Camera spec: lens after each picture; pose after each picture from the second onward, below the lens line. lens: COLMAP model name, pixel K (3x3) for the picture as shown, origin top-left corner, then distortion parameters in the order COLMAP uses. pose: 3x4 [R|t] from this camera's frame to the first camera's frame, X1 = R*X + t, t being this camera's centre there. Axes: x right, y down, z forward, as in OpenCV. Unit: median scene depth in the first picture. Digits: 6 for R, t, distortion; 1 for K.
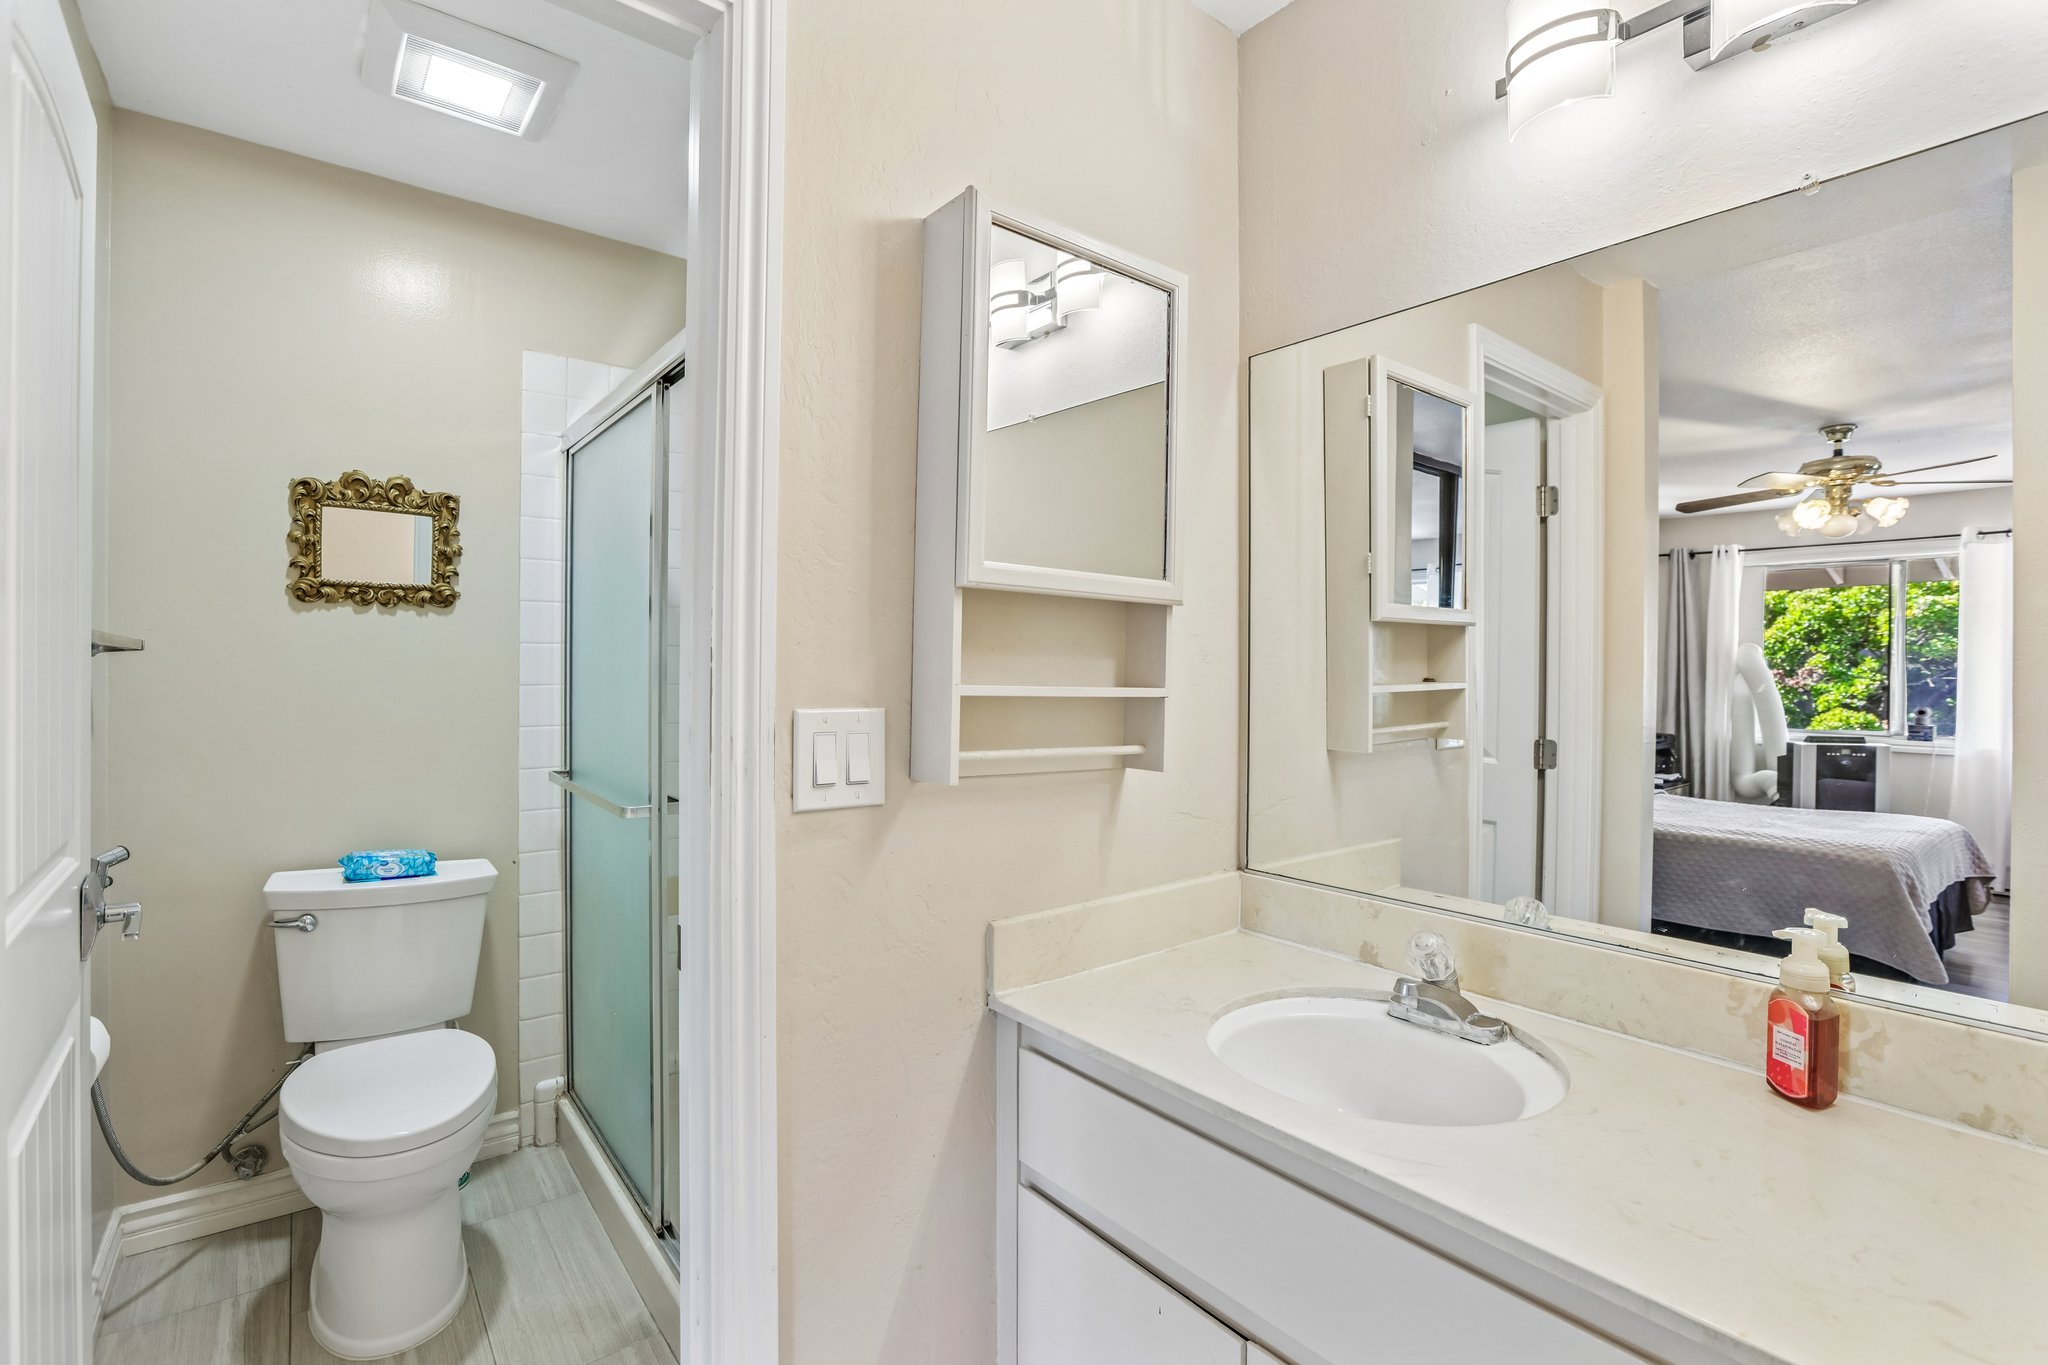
lens RADIAL K [[971.0, 0, 1097.5], [0, 971.0, 662.2], [0, 0, 1]] dist [-0.000654, 0.000645]
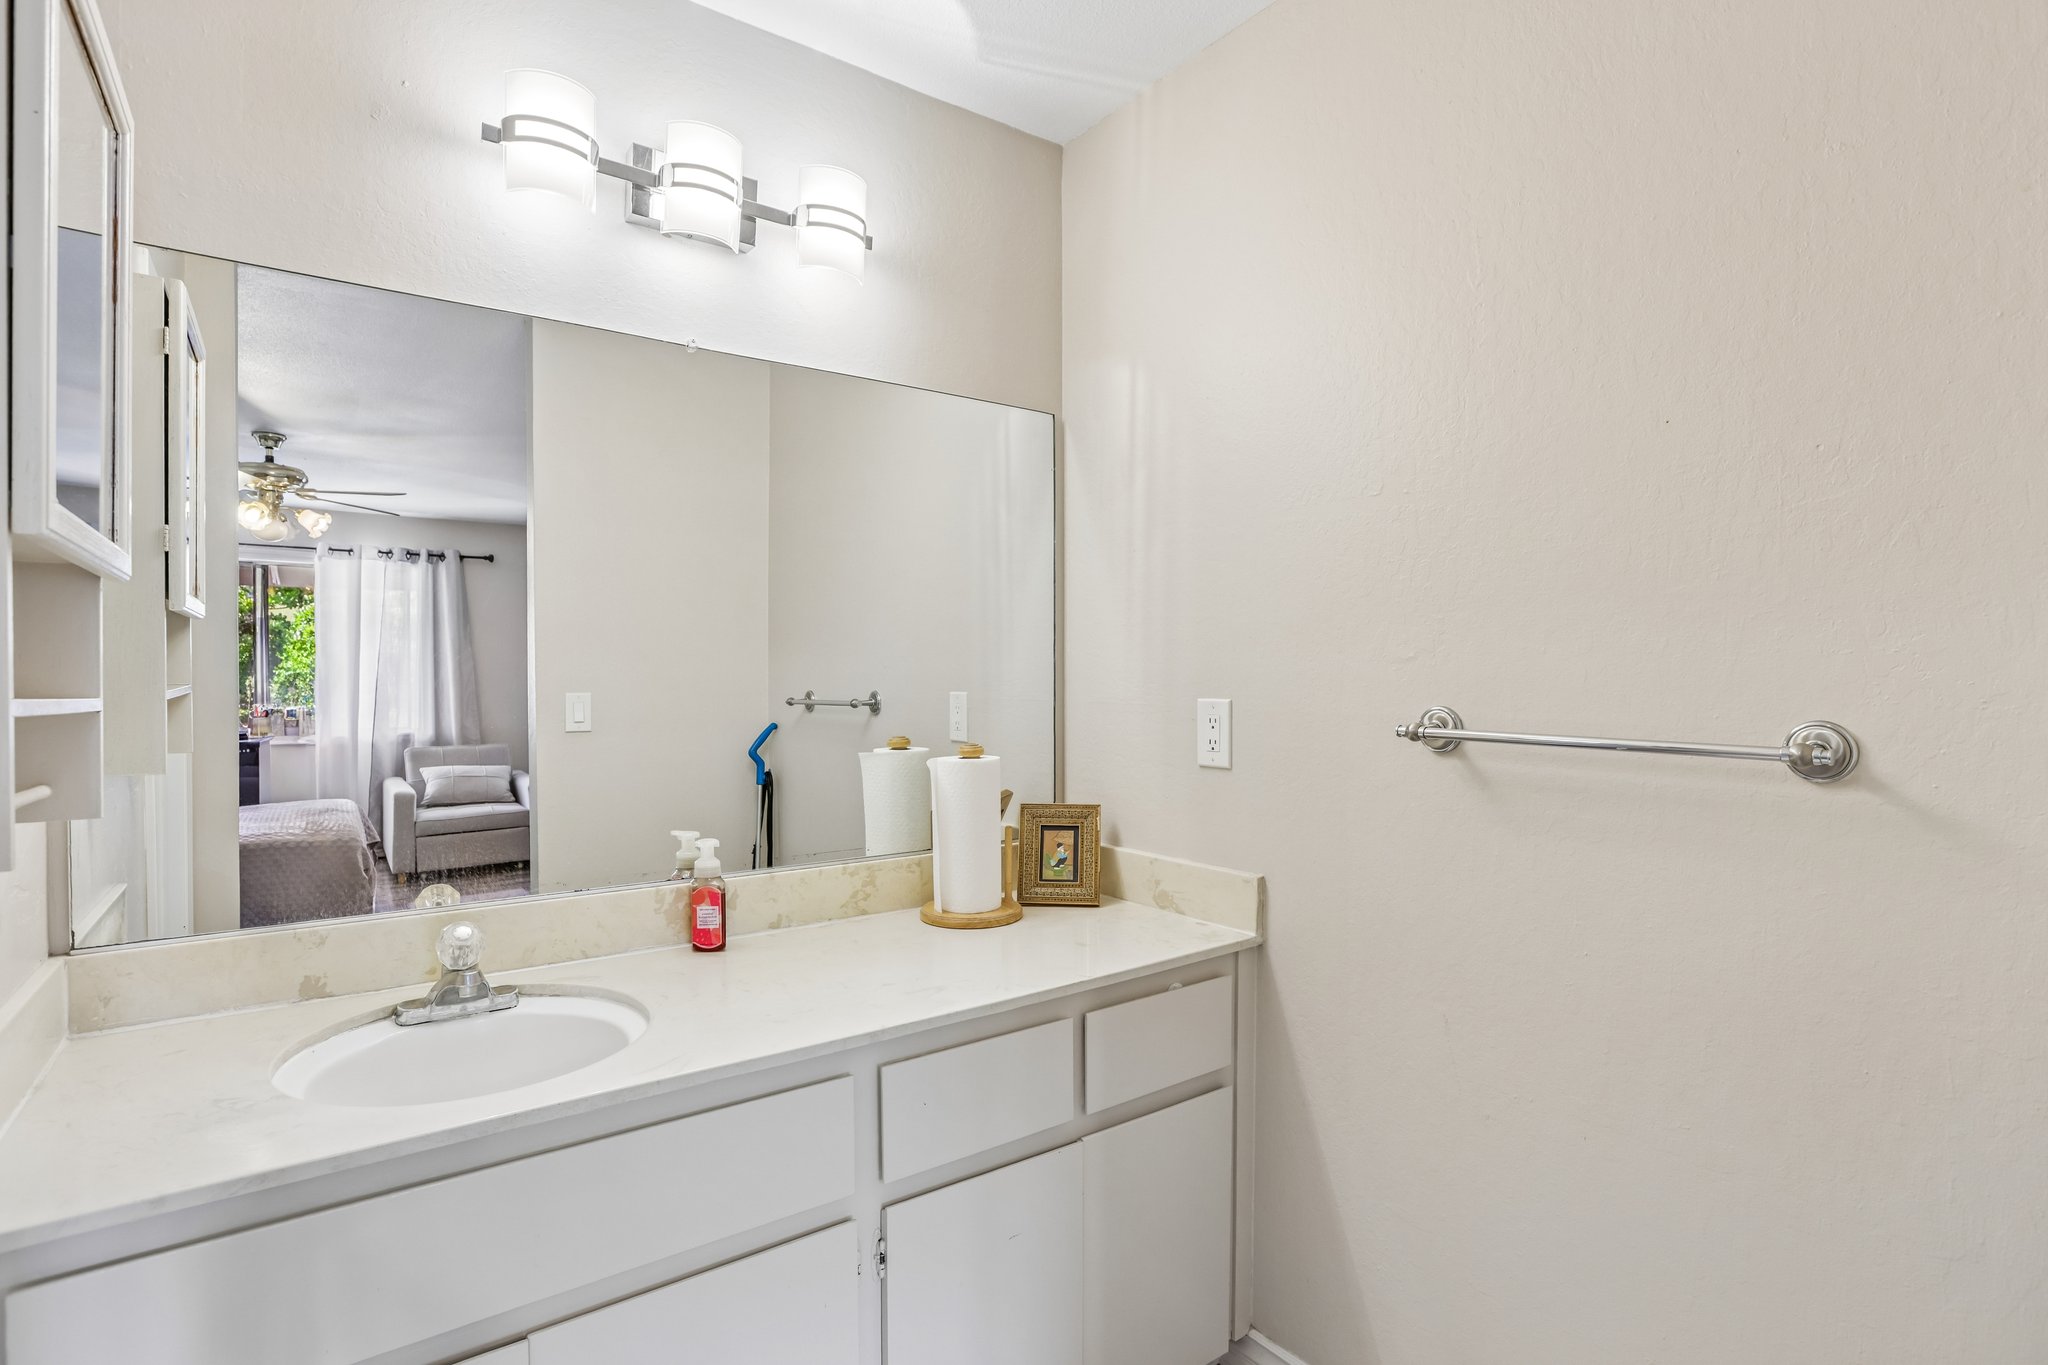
lens RADIAL K [[980.0, 0, 1024.0], [0, 980.0, 682.5], [0, 0, 1]] dist [0.002143, 0.000460]
pose [[0.073841, -0.014535, 0.997164, -0.235073], [-0.009464, 0.999839, 0.015275, -0.000404], [-0.997225, -0.010565, 0.073692, 0.117701]]
